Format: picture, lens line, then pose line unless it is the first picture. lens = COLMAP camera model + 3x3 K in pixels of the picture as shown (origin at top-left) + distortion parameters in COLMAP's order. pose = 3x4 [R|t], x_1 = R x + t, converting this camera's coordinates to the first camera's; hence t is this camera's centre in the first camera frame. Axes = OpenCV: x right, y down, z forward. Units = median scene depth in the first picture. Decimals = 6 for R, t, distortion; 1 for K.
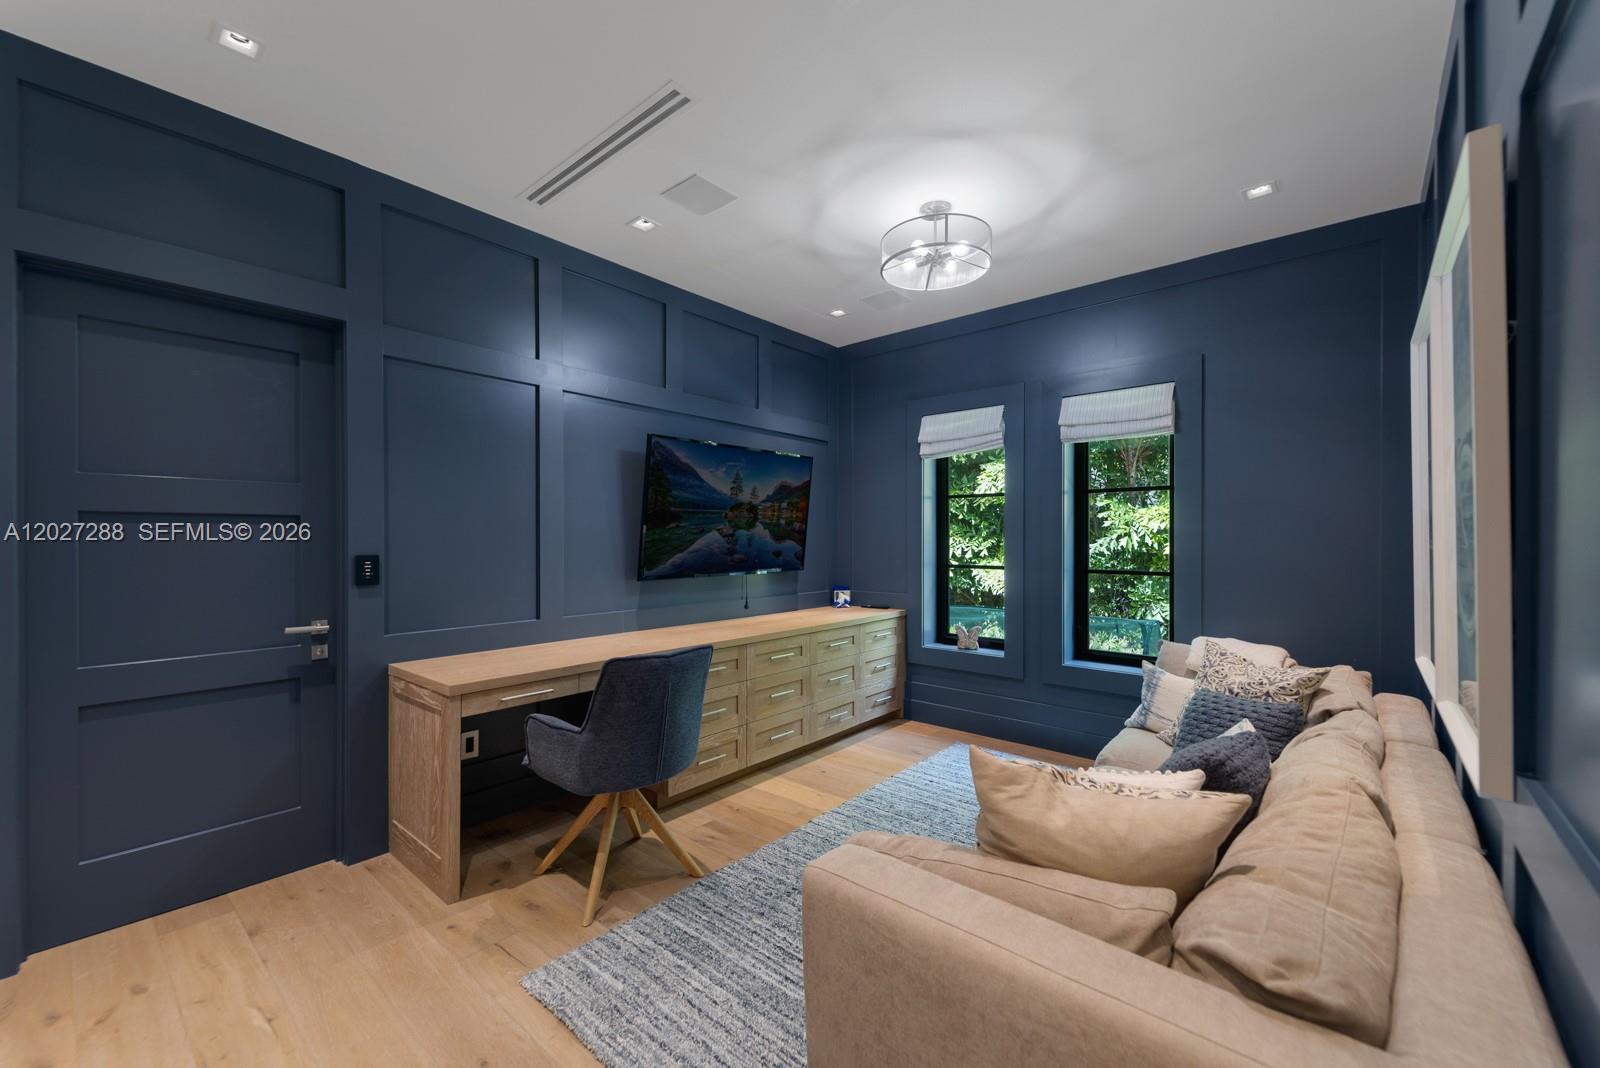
lens RADIAL K [[645.8, 0, 796.7], [0, 645.8, 541.6], [0, 0, 1]] dist [0.030641, -0.017160]
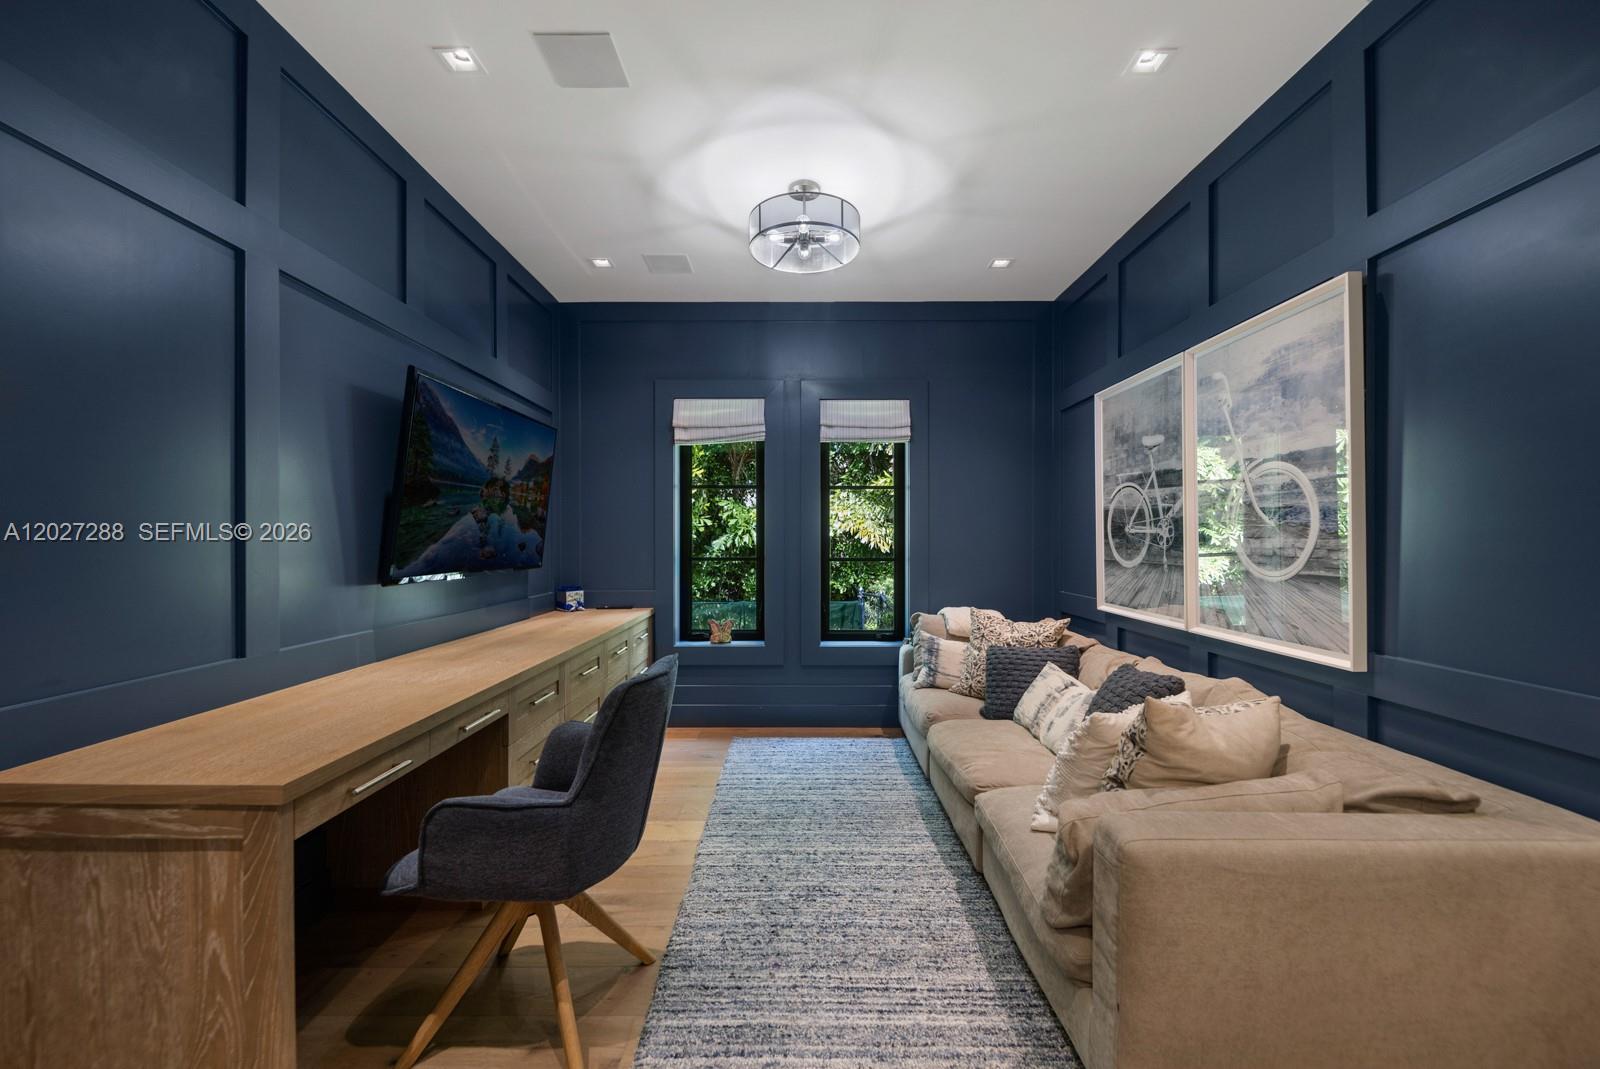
lens RADIAL K [[657.0, 0, 798.9], [0, 657.0, 539.4], [0, 0, 1]] dist [0.021280, -0.017753]
pose [[0.754840, 0.000678, 0.655909, -0.345936], [0.002787, 0.999987, -0.004241, 0.017054], [-0.655903, 0.005030, 0.754828, 0.198893]]
